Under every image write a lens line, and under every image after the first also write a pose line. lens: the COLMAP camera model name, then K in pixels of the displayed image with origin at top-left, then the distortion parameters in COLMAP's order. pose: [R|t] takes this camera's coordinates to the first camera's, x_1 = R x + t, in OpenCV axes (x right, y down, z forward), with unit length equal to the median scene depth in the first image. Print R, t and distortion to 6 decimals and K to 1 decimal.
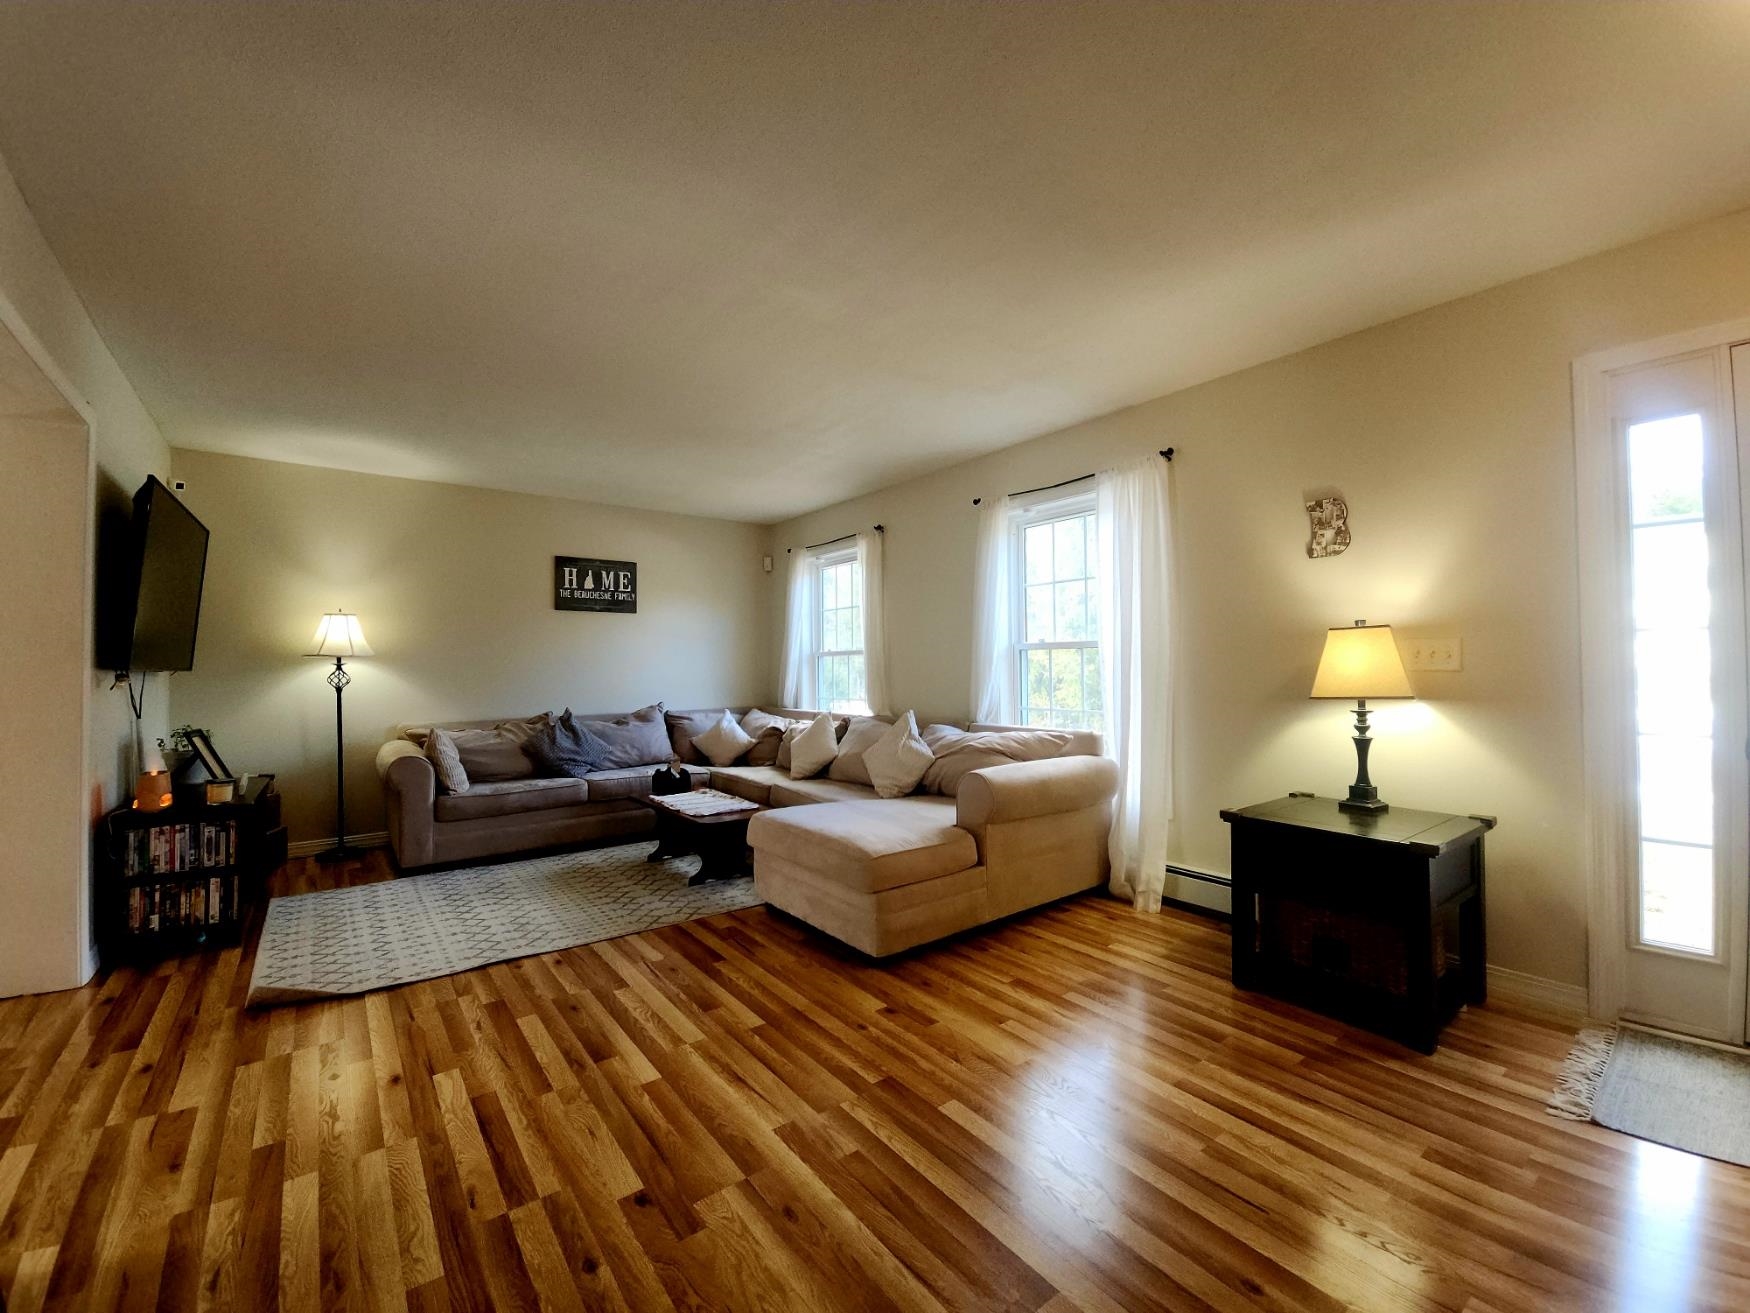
lens RADIAL K [[717.0, 0, 874.5], [0, 717.0, 648.9], [0, 0, 1]] dist [0.002335, -0.000596]
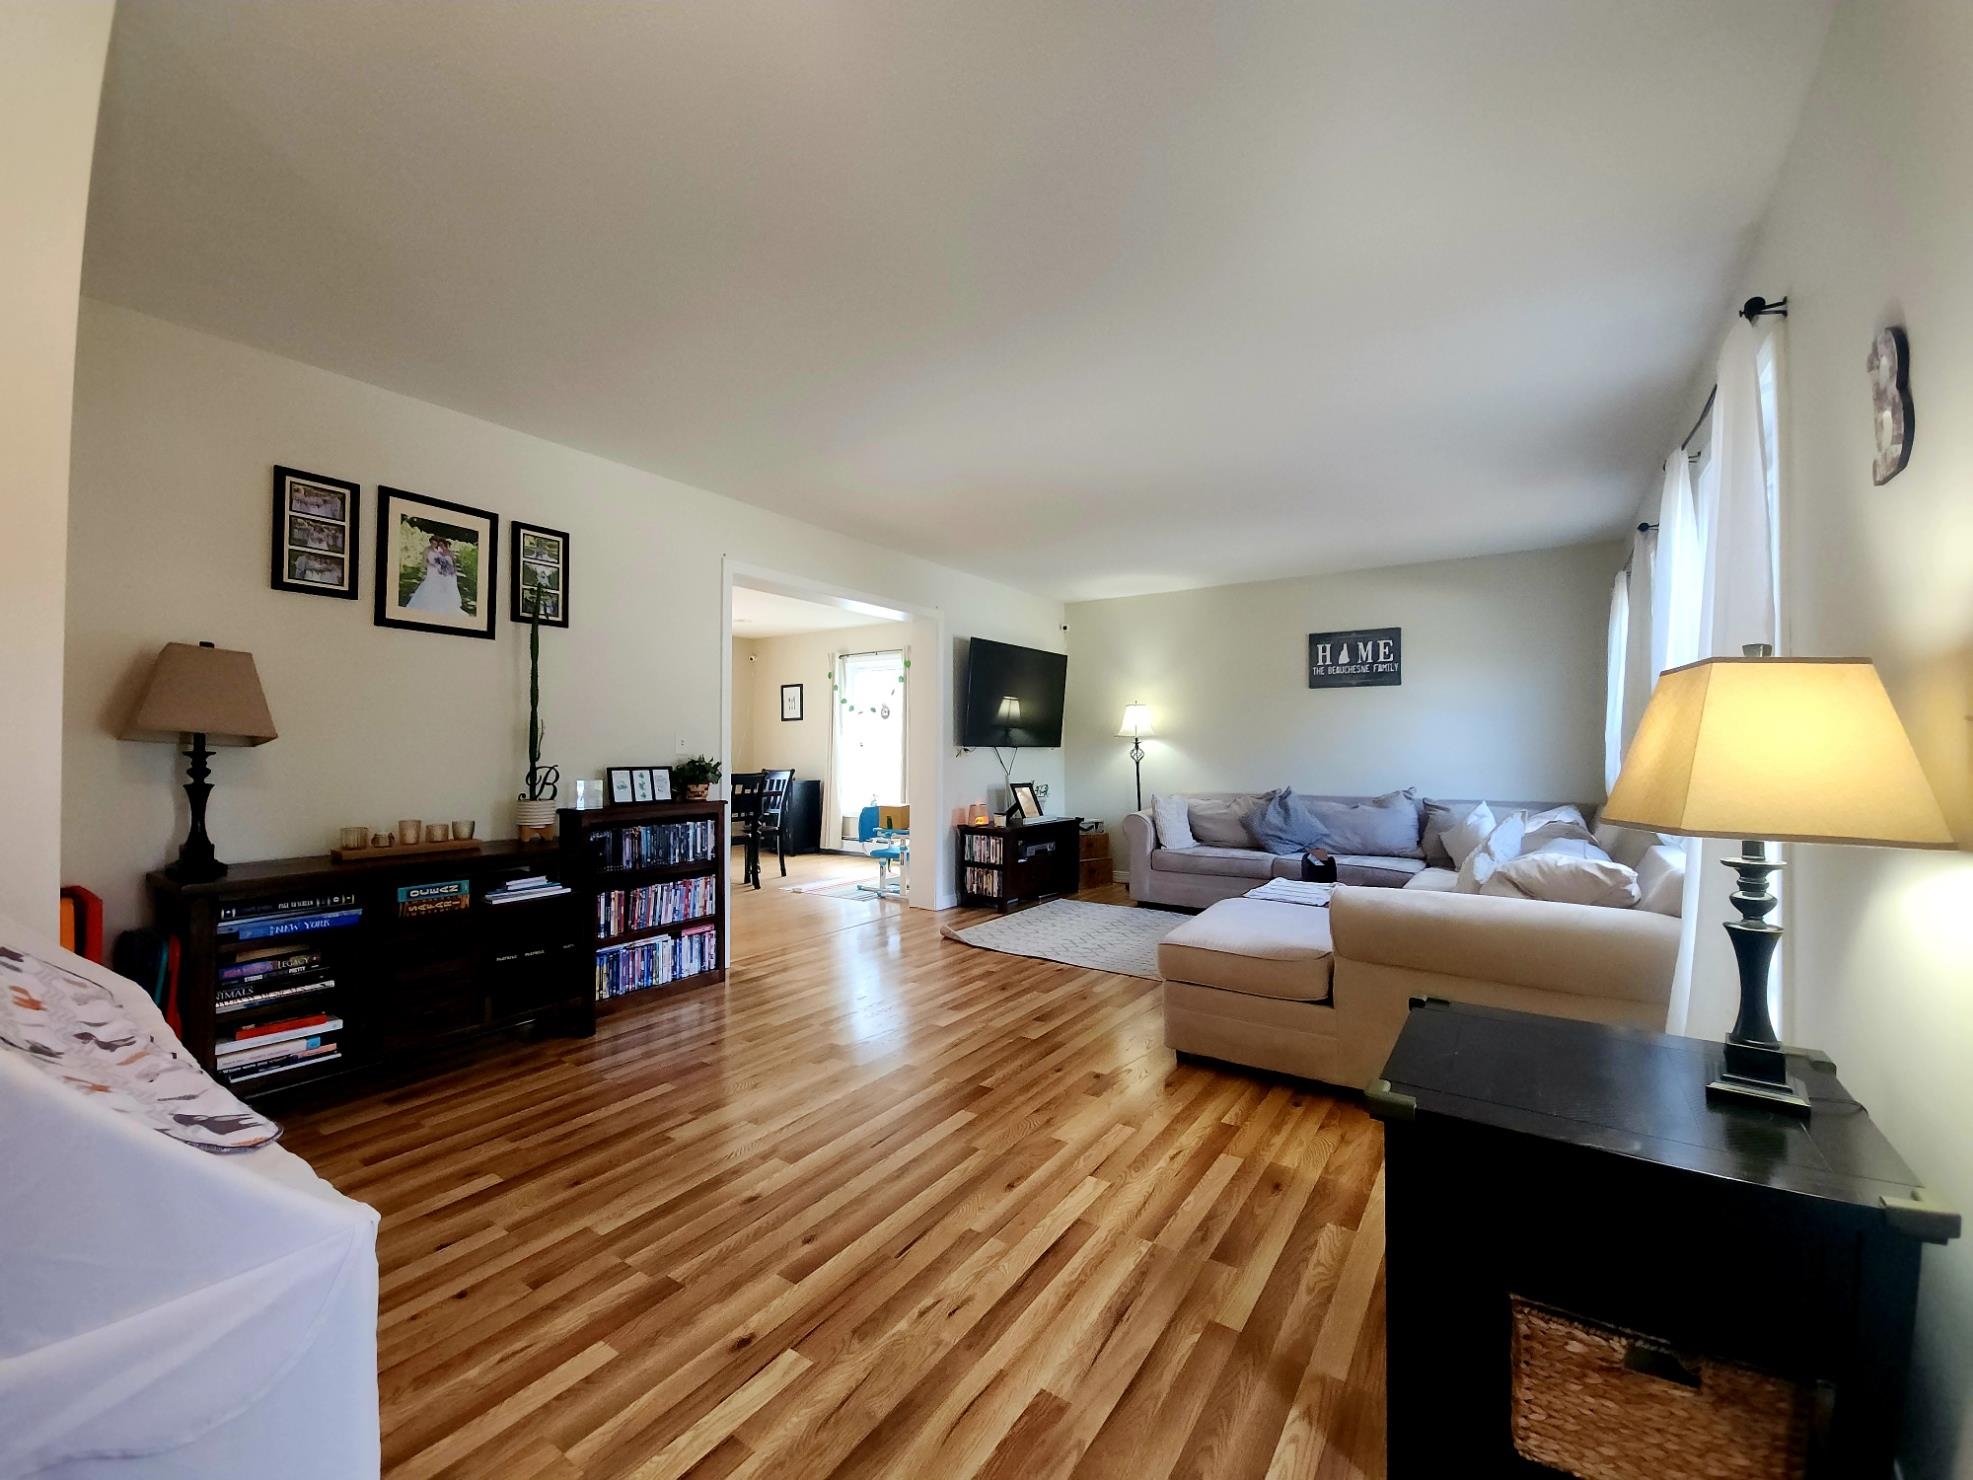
lens RADIAL K [[808.4, 0, 976.8], [0, 808.4, 746.1], [0, 0, 1]] dist [0.002335, -0.000596]
pose [[0.310364, 0.005844, -0.950600, 0.566732], [0.020558, 0.999706, 0.012858, 0.001970], [0.950395, -0.023533, 0.310153, 0.248738]]
